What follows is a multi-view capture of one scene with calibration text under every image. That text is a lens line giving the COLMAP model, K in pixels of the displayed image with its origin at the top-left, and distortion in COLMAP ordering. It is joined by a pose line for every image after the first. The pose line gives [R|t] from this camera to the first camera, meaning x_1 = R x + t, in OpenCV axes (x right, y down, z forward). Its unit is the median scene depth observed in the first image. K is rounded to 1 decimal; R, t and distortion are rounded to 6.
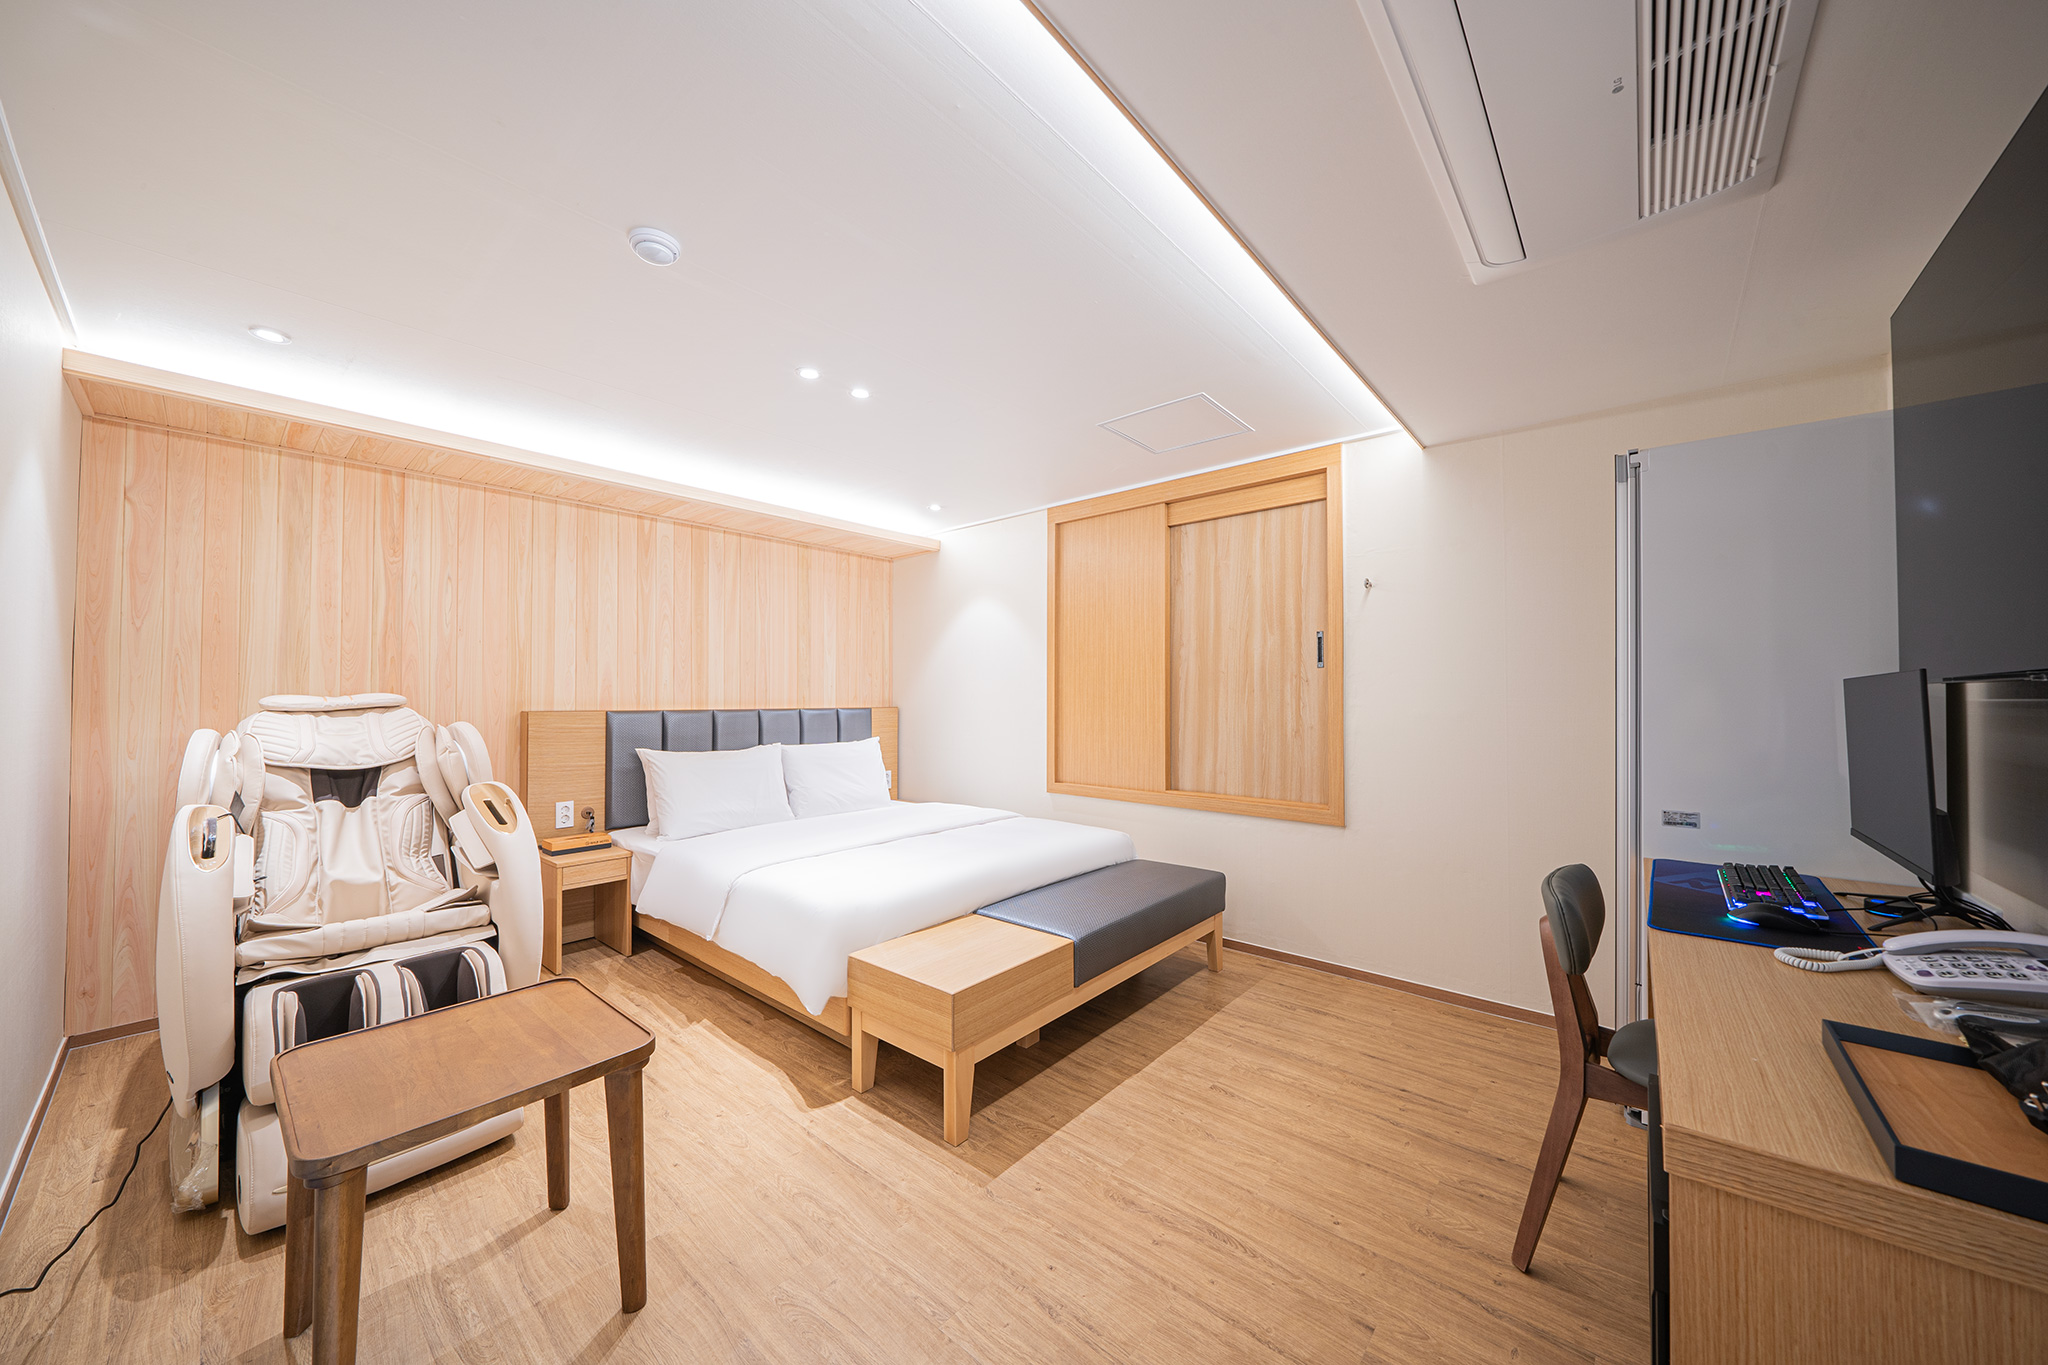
lens RADIAL K [[704.1, 0, 1035.4], [0, 704.1, 689.1], [0, 0, 1]] dist [-0.009204, -0.000217]
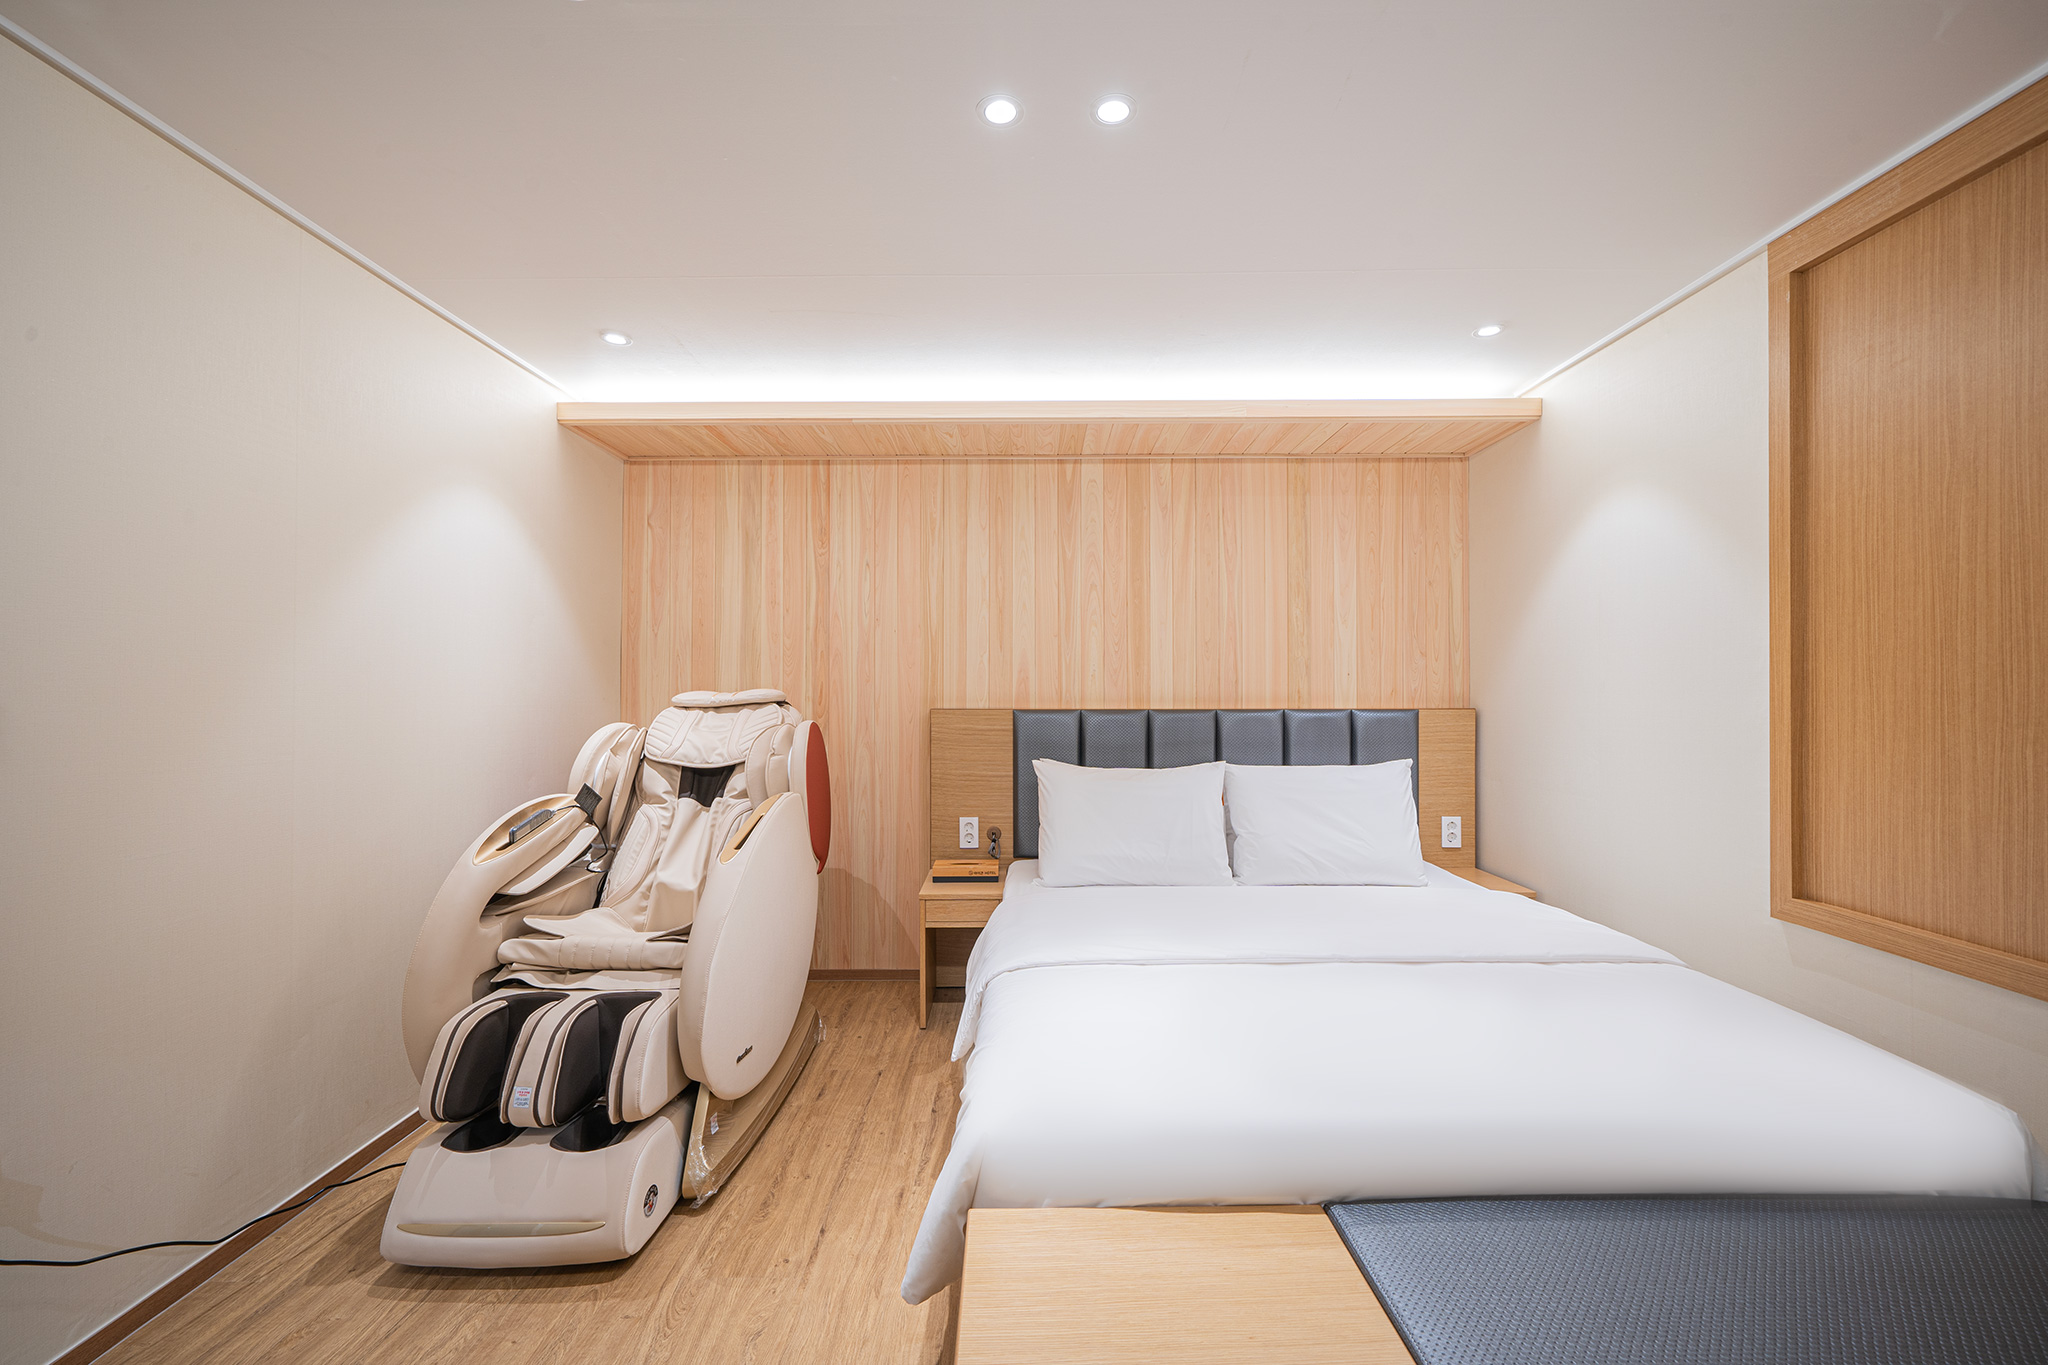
lens RADIAL K [[834.5, 0, 1031.9], [0, 834.5, 686.6], [0, 0, 1]] dist [-0.003132, 0.000323]
pose [[0.645704, -0.005004, -0.763571, 0.138386], [0.010781, 0.999939, 0.002564, 0.002868], [0.763512, -0.009888, 0.645718, 0.418162]]
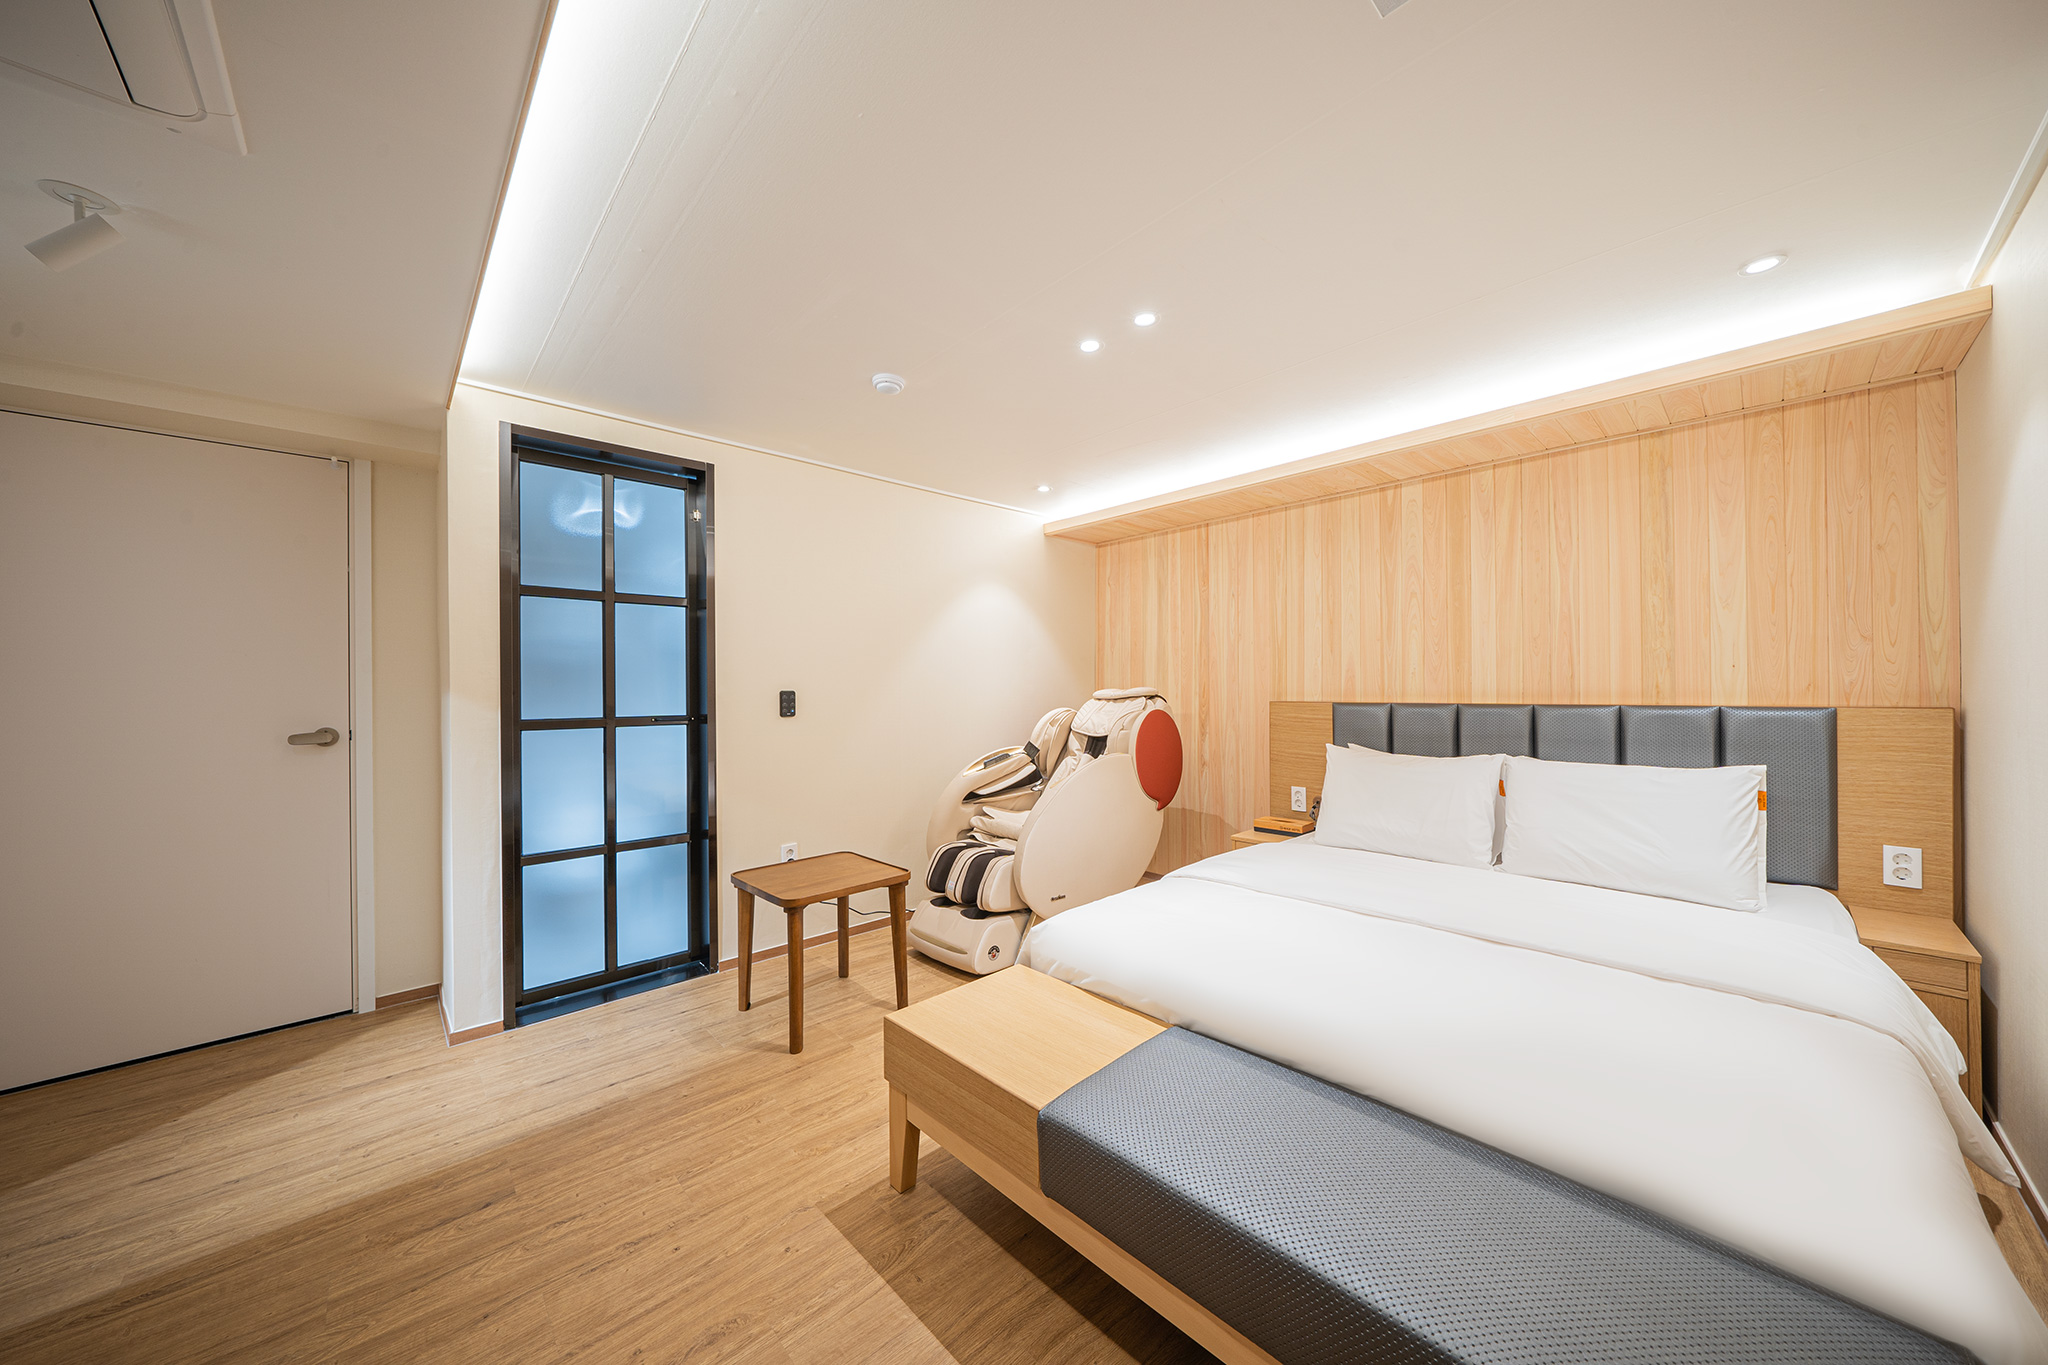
lens RADIAL K [[704.1, 0, 1034.5], [0, 704.1, 688.5], [0, 0, 1]] dist [-0.009204, -0.000217]
pose [[-0.108010, 0.002340, -0.994147, 0.433628], [0.021155, 0.999776, 0.000055, 0.002586], [0.993925, -0.021026, -0.108036, 0.723145]]
